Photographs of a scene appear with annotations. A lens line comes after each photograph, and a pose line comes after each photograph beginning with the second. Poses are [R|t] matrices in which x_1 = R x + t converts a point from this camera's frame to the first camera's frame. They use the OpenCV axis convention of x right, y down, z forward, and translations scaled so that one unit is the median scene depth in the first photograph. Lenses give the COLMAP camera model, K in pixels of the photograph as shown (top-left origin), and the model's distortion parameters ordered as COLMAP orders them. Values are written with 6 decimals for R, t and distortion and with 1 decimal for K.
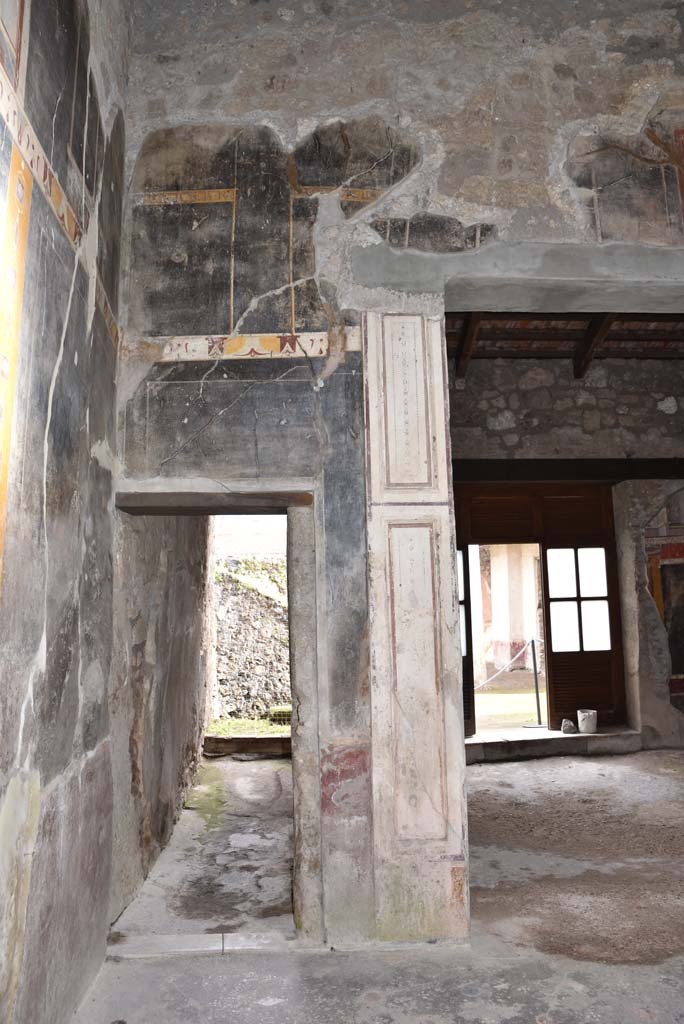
lens RADIAL K [[700.9, 0, 337.3], [0, 700.9, 501.7], [0, 0, 1]] dist [-0.133639, 0.094194]
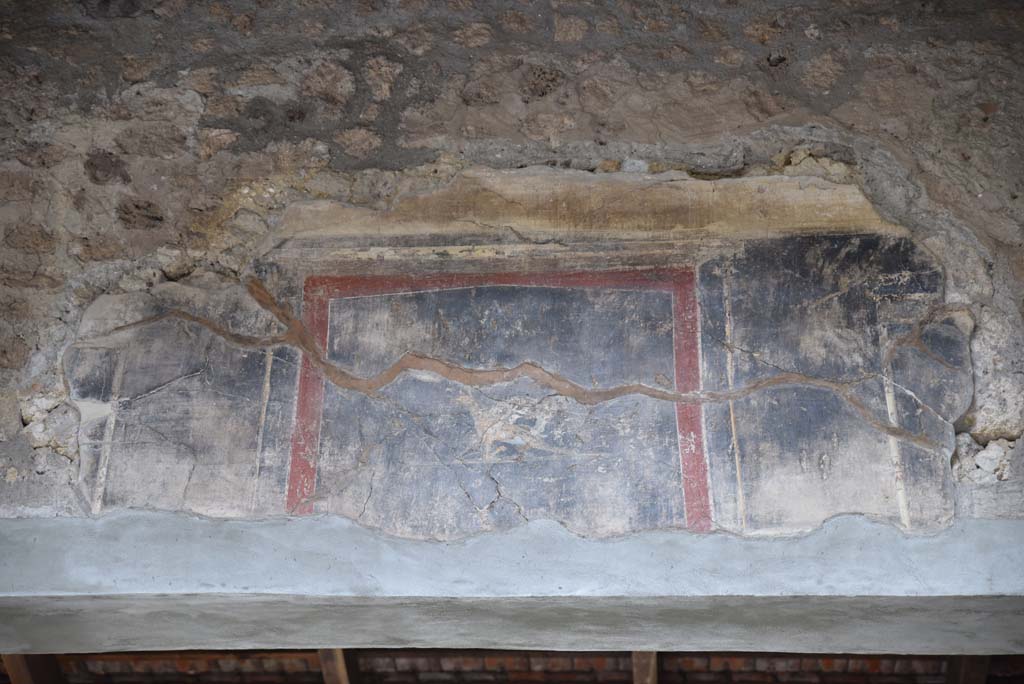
lens RADIAL K [[1868.9, 0, 501.3], [0, 1868.9, 345.5], [0, 0, 1]] dist [0.238113, 0.000000]
pose [[0.995796, -0.004797, -0.091477, 0.782889], [-0.026972, 0.939003, -0.342850, -0.046041], [0.087542, 0.343876, 0.934925, -0.249765]]
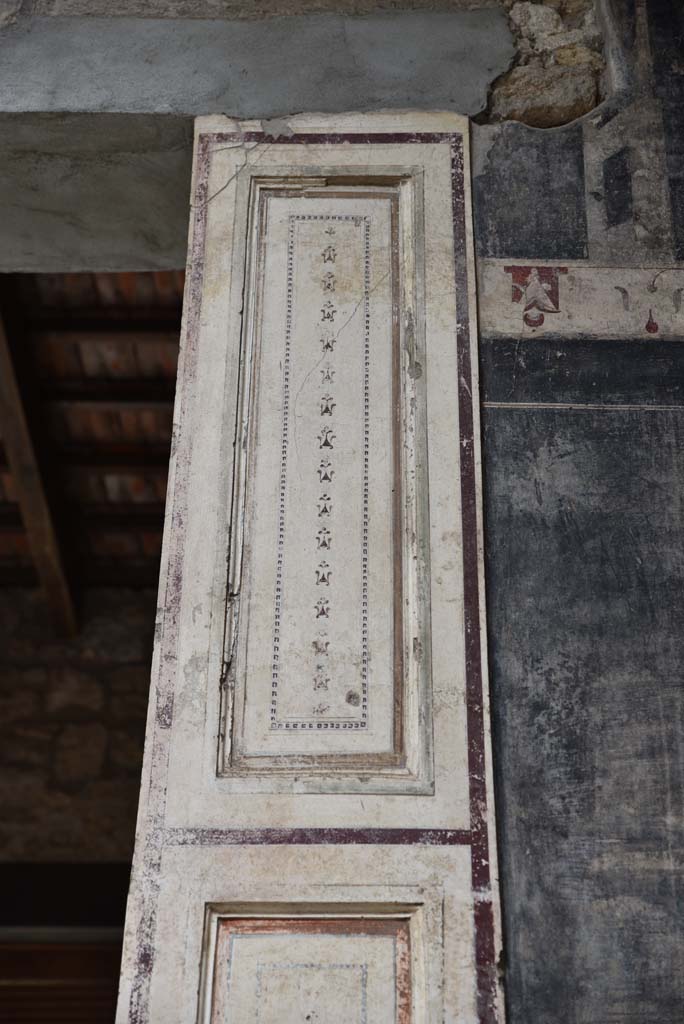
lens RADIAL K [[1559.0, 0, 334.5], [0, 1559.0, 504.7], [0, 0, 1]] dist [0.120147, 0.000000]
pose [[0.998138, 0.012595, -0.059687, 1.152762], [-0.031579, 0.943830, -0.328919, 0.048764], [0.052192, 0.330192, 0.942470, 0.427666]]
